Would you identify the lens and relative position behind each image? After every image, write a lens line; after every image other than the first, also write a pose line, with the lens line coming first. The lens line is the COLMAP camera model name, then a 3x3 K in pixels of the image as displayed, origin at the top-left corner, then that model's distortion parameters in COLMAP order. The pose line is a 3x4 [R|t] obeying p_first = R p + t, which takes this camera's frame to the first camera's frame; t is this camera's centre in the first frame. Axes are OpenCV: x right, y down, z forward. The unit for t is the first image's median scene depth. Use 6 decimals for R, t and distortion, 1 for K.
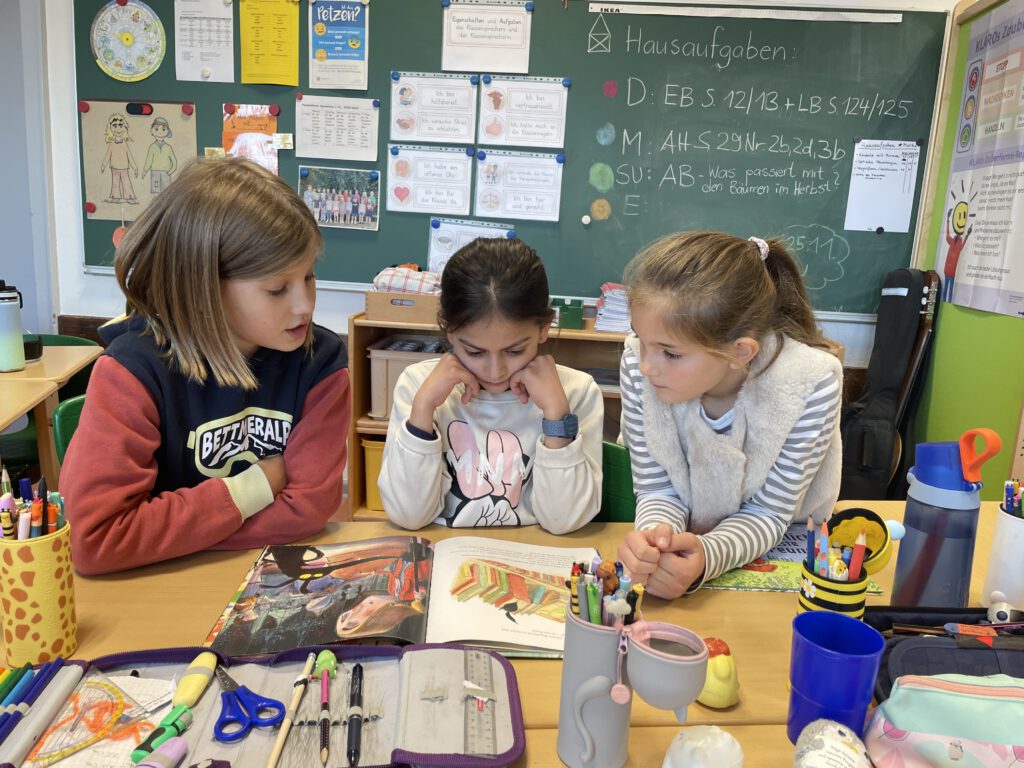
lens RADIAL K [[775.1, 0, 512.0], [0, 775.1, 384.0], [0, 0, 1]] dist [0.085329, -0.112037]
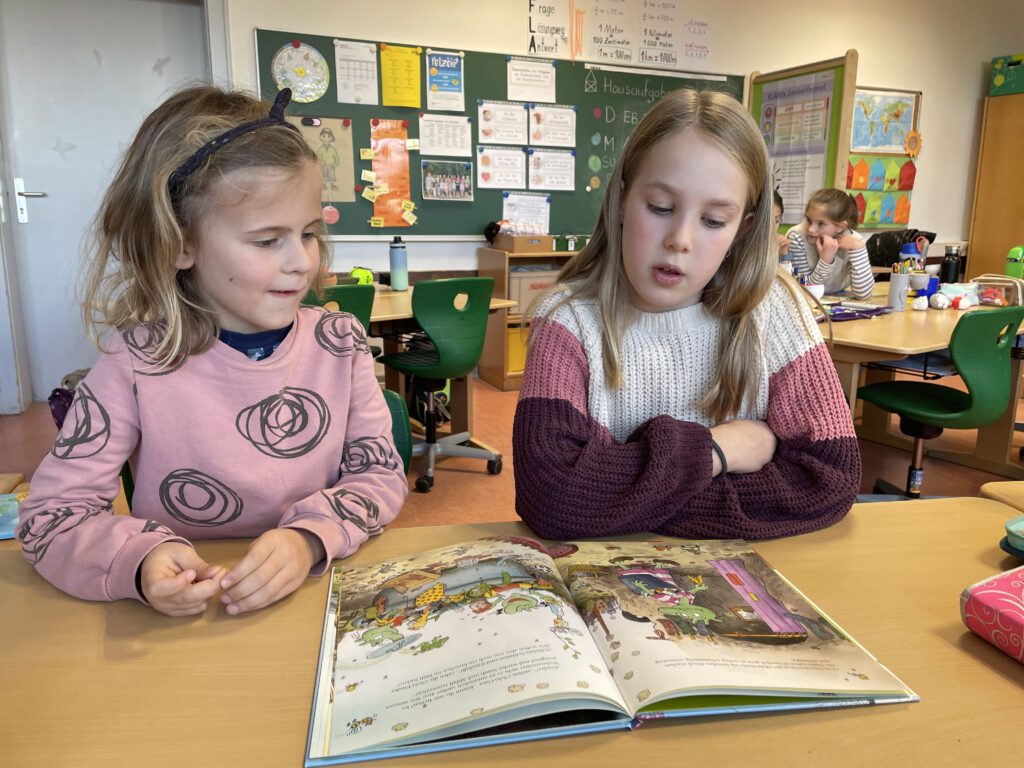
lens RADIAL K [[775.1, 0, 512.0], [0, 775.1, 384.0], [0, 0, 1]] dist [0.085329, -0.112037]
pose [[0.876164, -0.148930, 0.458428, -0.901215], [0.131926, 0.988848, 0.069105, 0.072727], [-0.463608, -0.000069, 0.886041, -0.441629]]
